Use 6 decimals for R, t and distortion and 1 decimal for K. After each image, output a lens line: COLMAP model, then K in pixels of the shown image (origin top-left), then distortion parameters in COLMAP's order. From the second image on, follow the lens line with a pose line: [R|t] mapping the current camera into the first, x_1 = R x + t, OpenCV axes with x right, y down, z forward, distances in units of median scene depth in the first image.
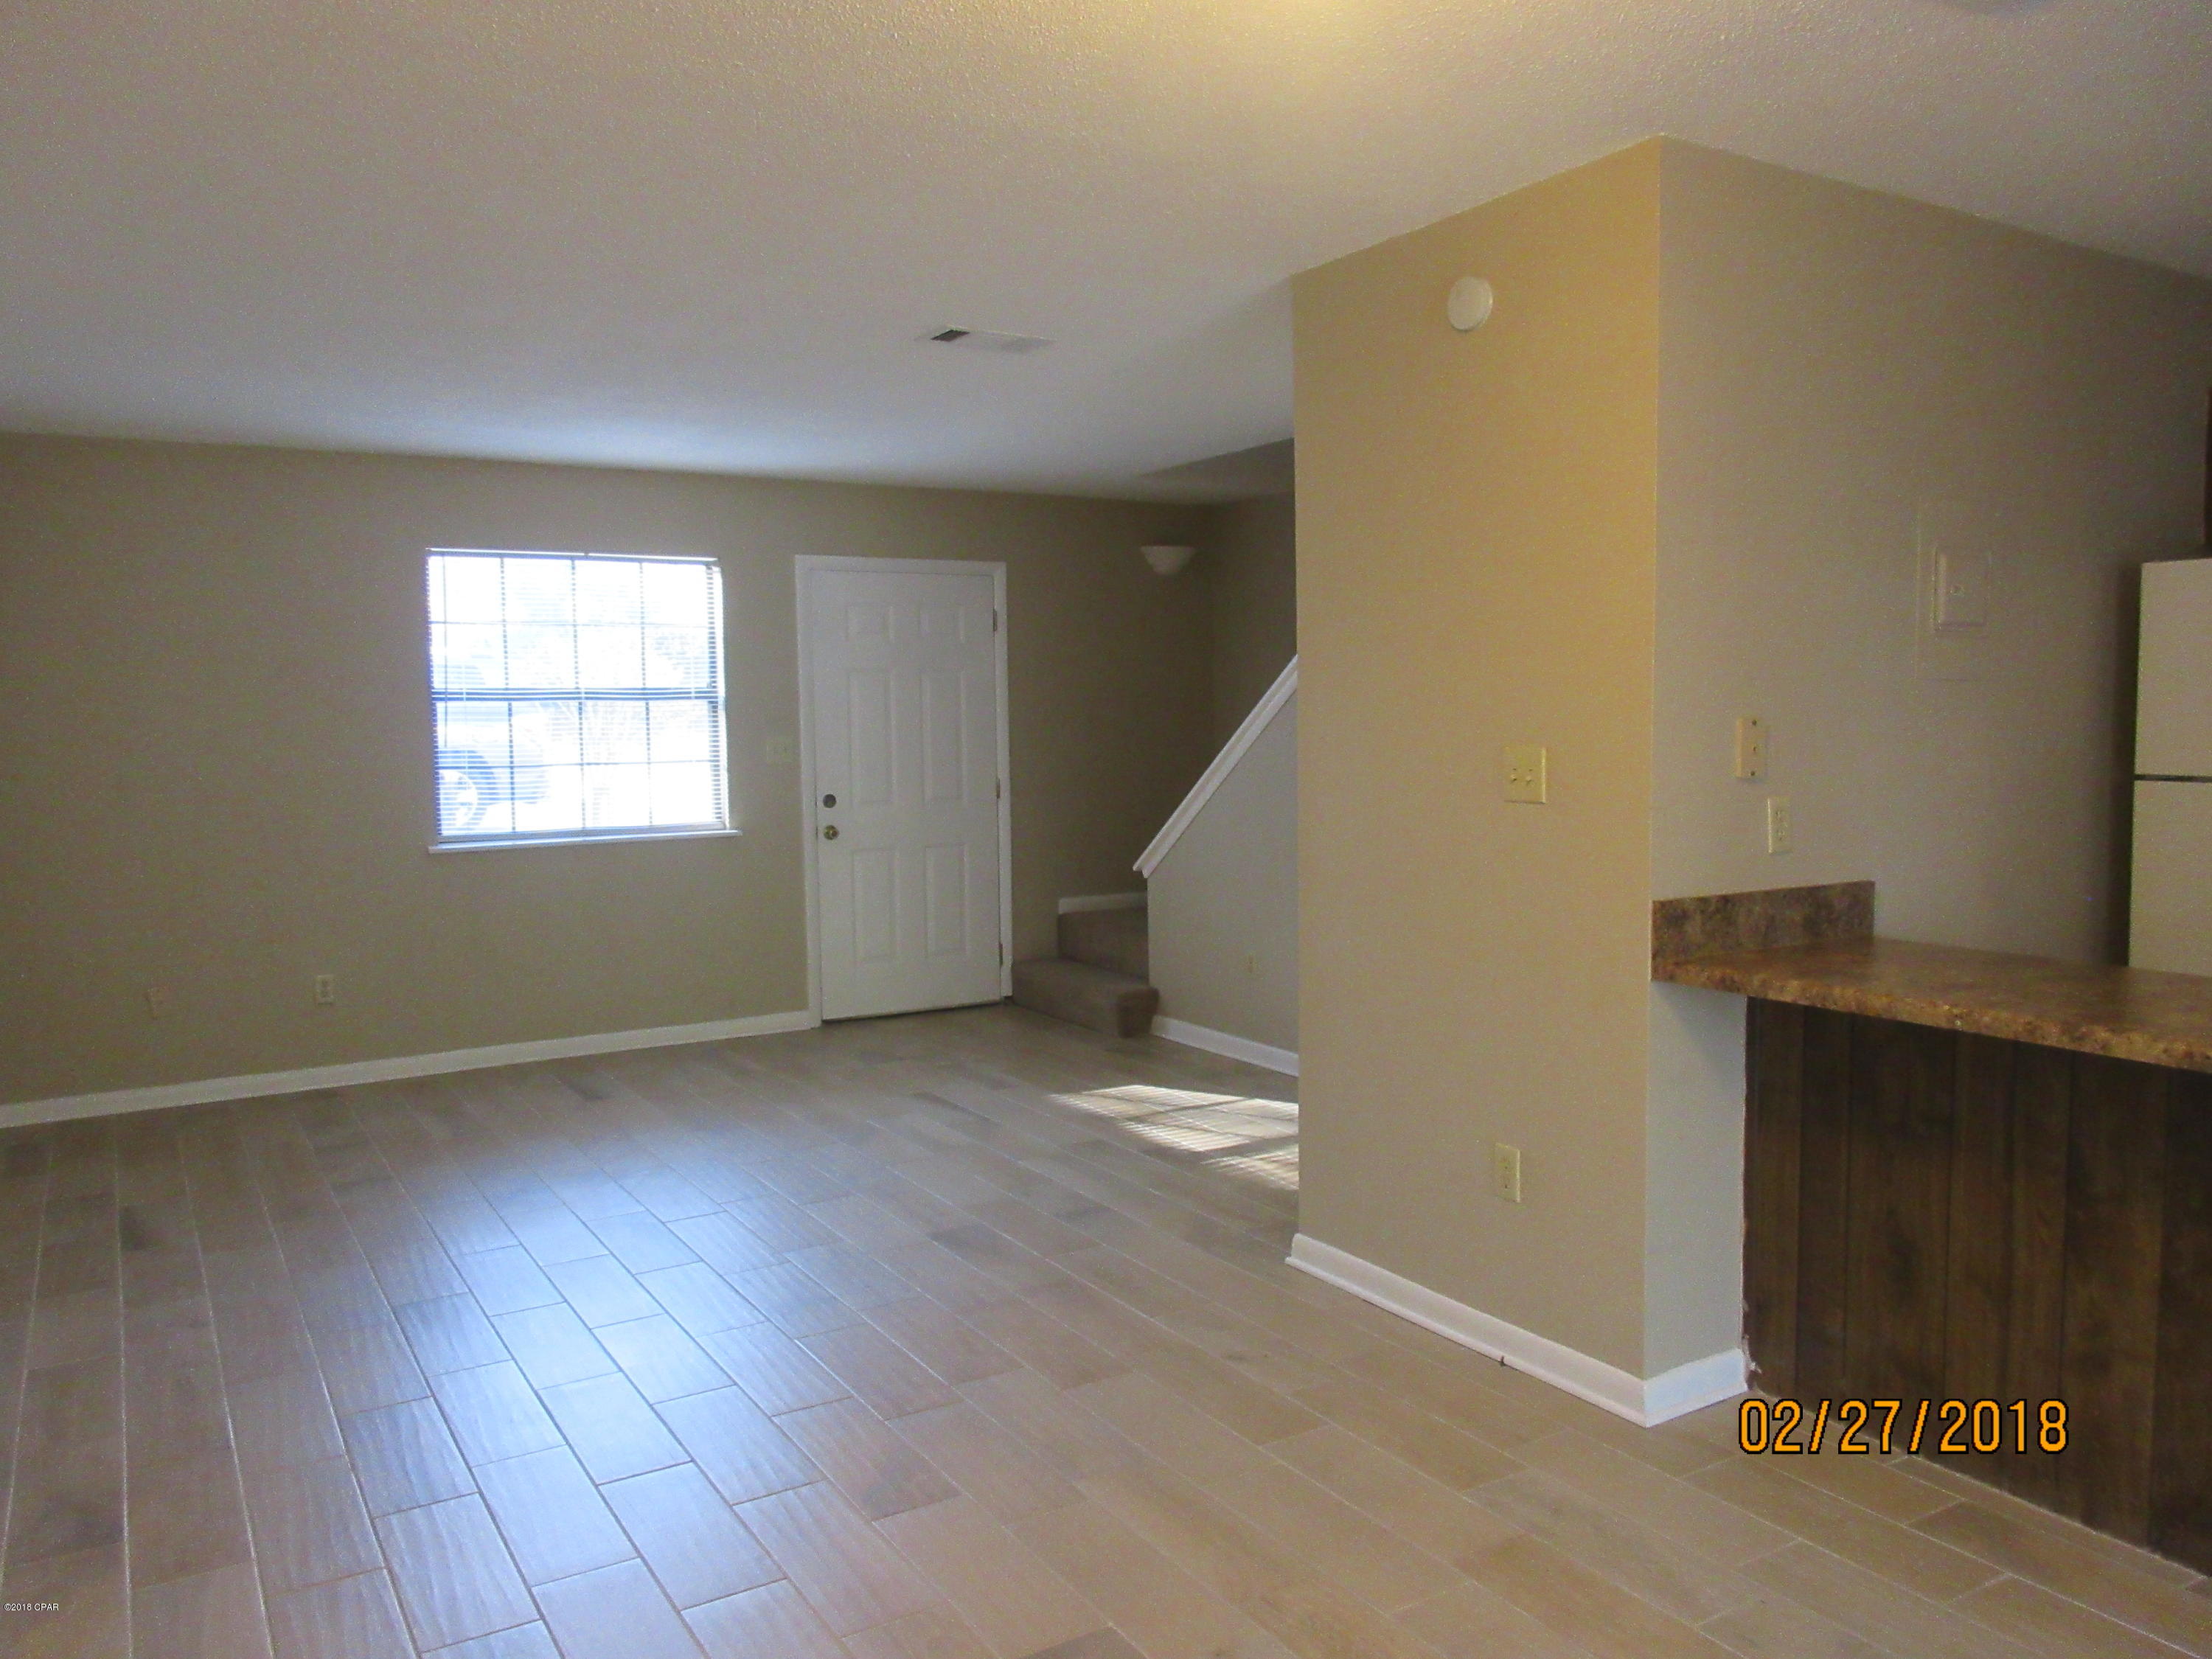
lens RADIAL K [[1638.9, 0, 1106.0], [0, 1638.9, 829.5], [0, 0, 1]] dist [-0.001613, -0.001734]
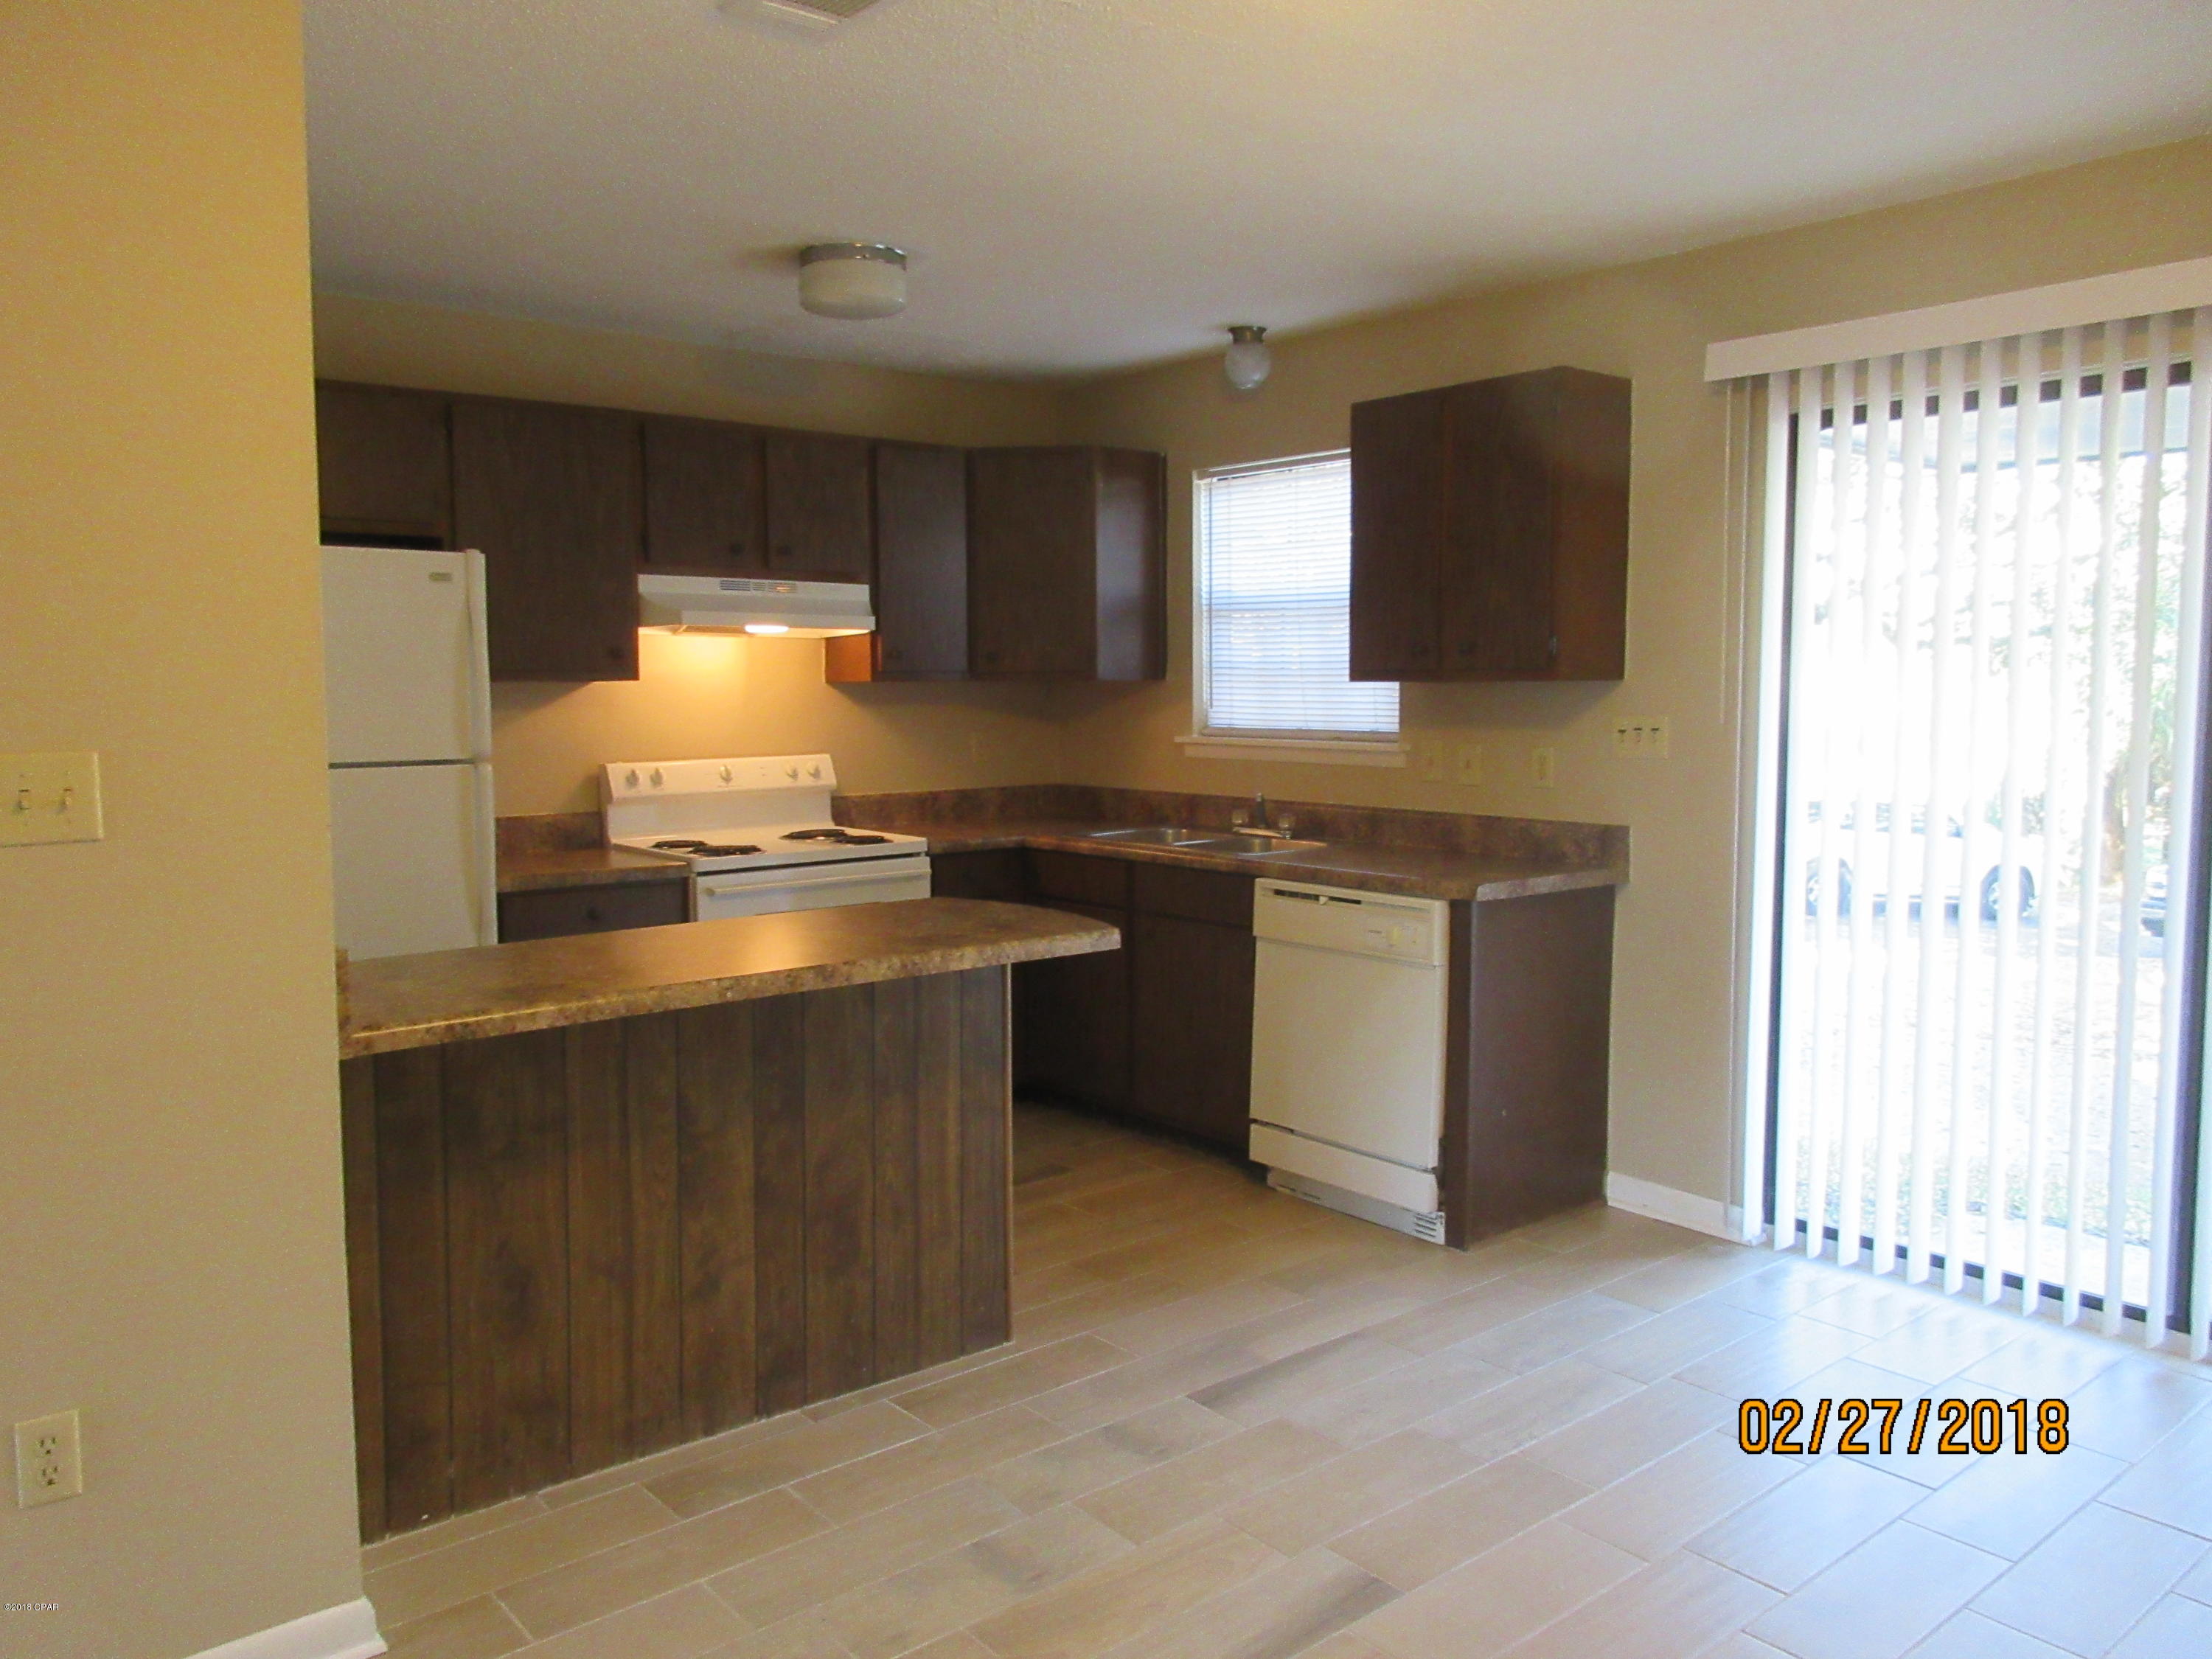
lens RADIAL K [[1638.9, 0, 1106.0], [0, 1638.9, 829.5], [0, 0, 1]] dist [-0.001613, -0.001734]
pose [[-0.151791, -0.074756, 0.985582, -0.487387], [0.080824, 0.992858, 0.087756, -0.052165], [-0.985103, 0.092980, -0.144664, 0.853901]]
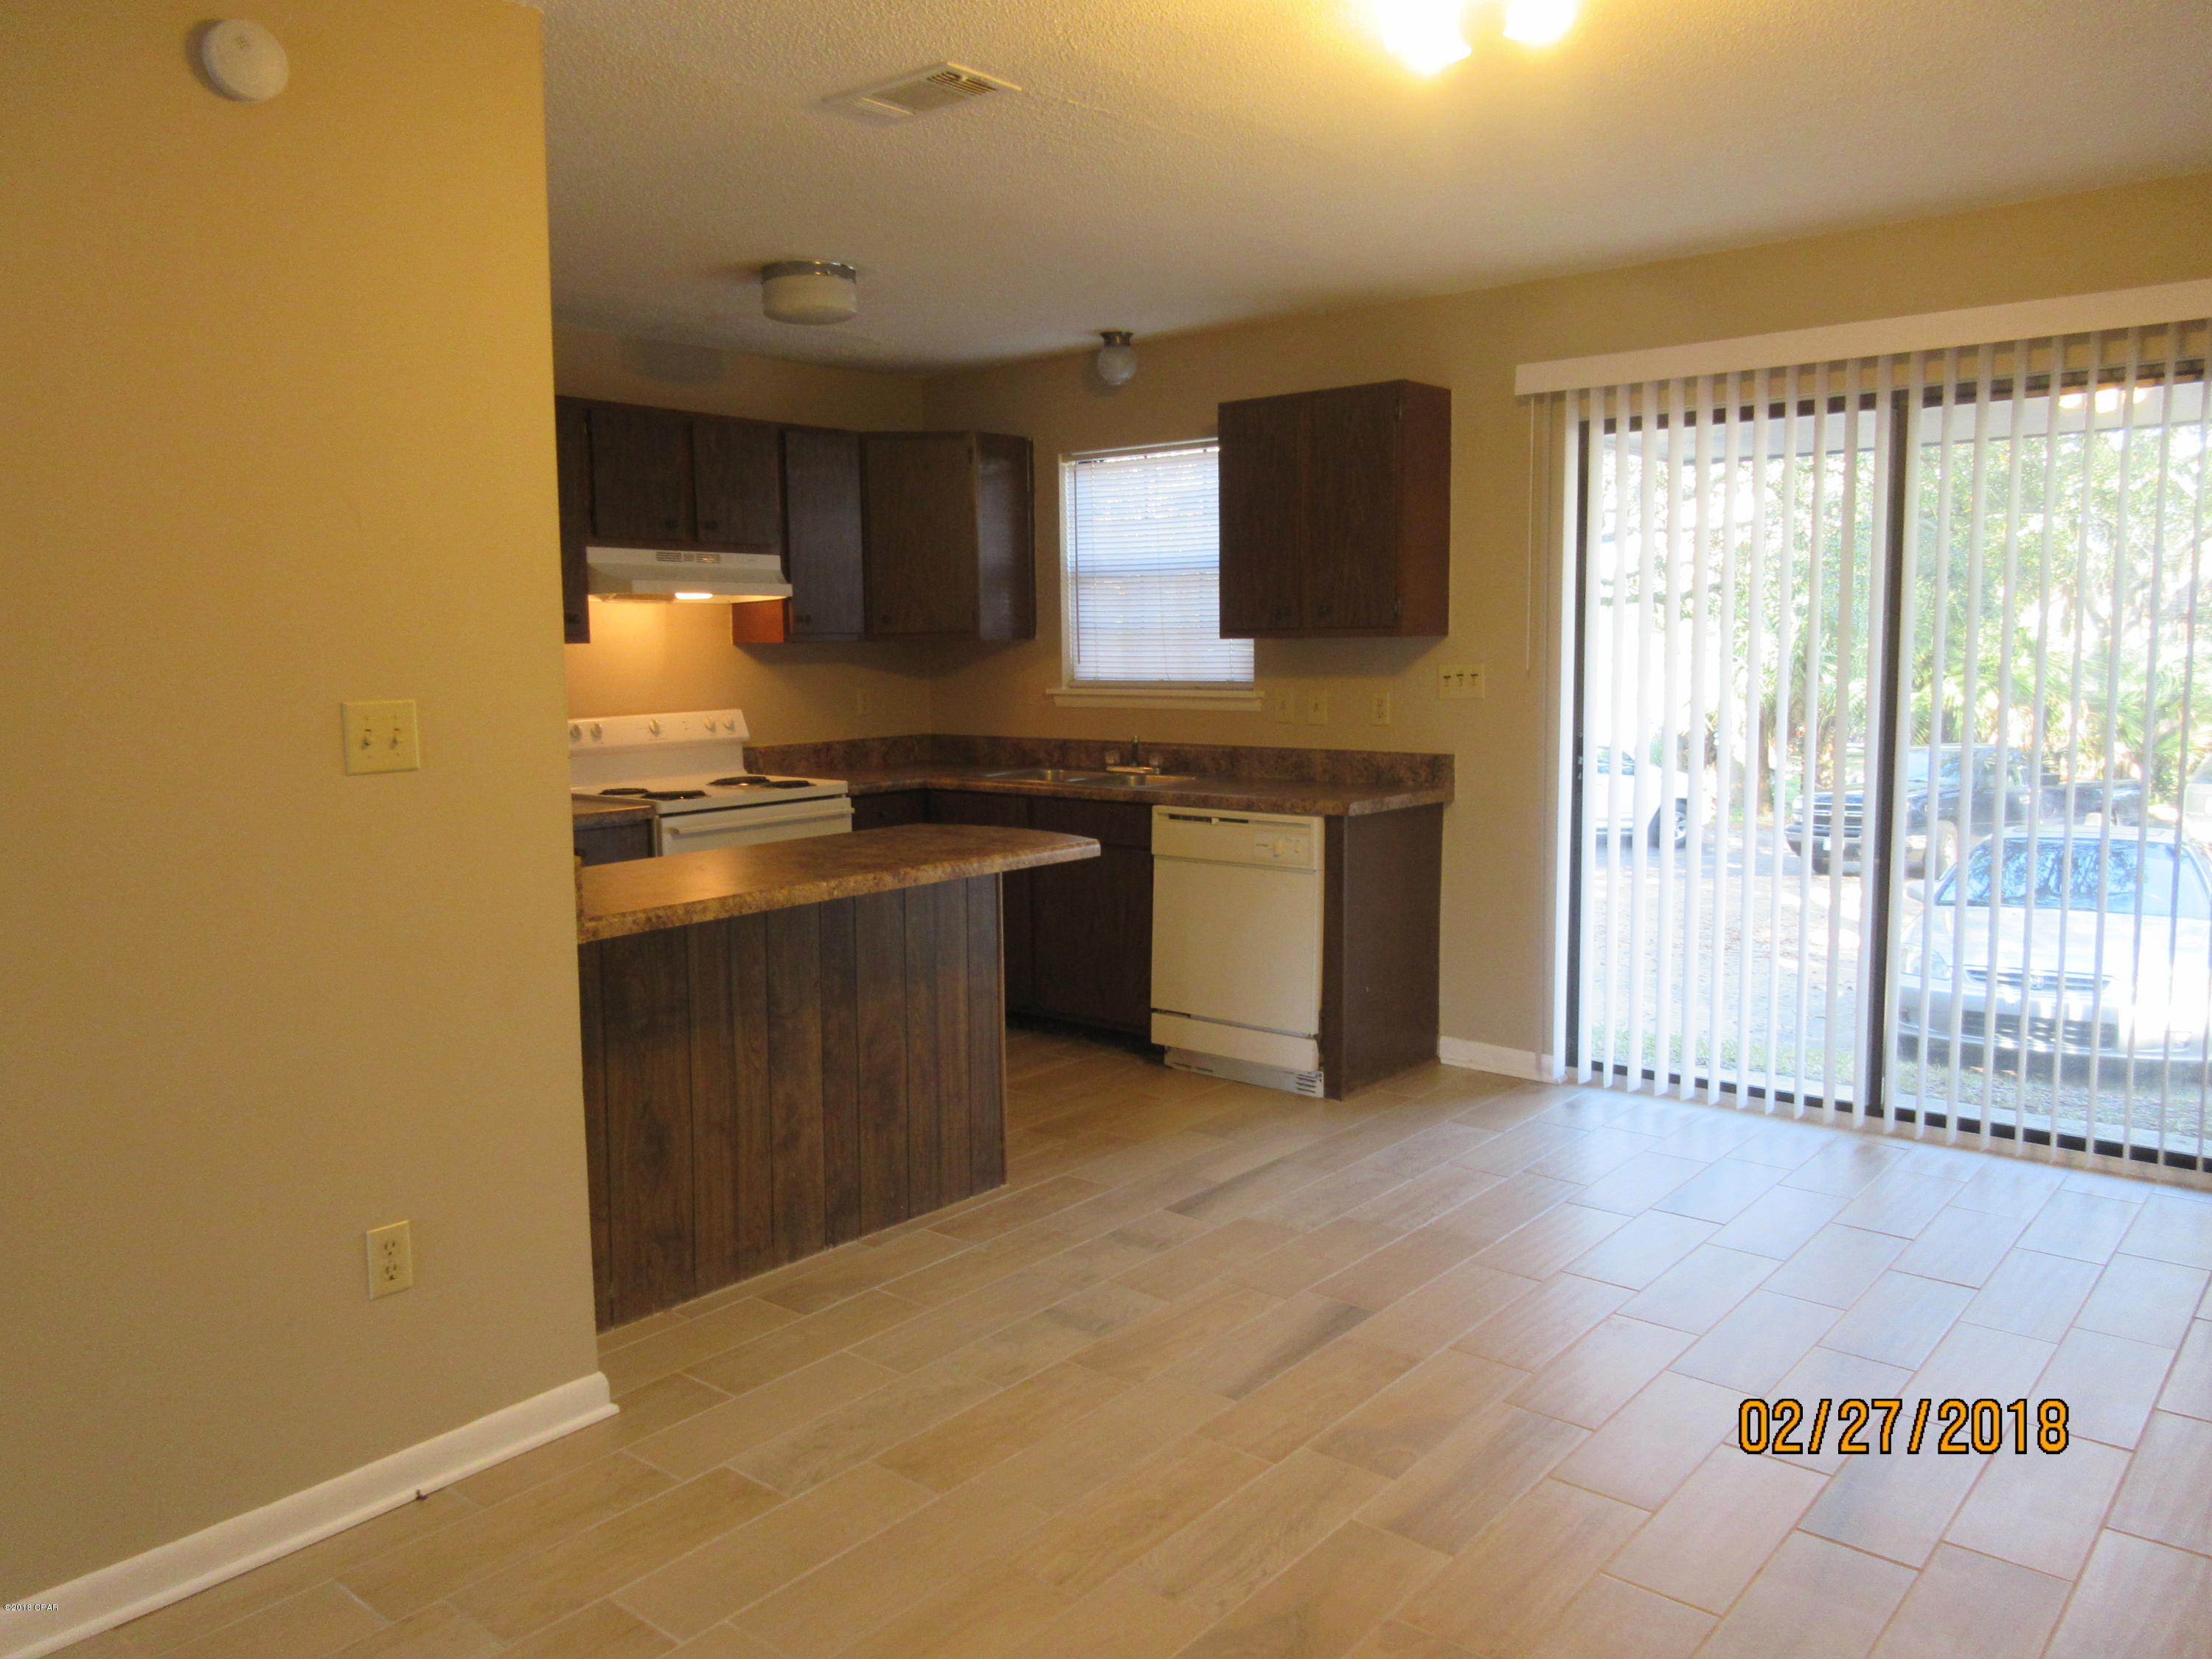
lens RADIAL K [[1638.9, 0, 1106.0], [0, 1638.9, 829.5], [0, 0, 1]] dist [-0.001613, -0.001734]
pose [[-0.322490, -0.091123, 0.942177, -0.705329], [0.089144, 0.988008, 0.126068, -0.068966], [-0.942366, 0.124645, -0.310500, 1.123056]]
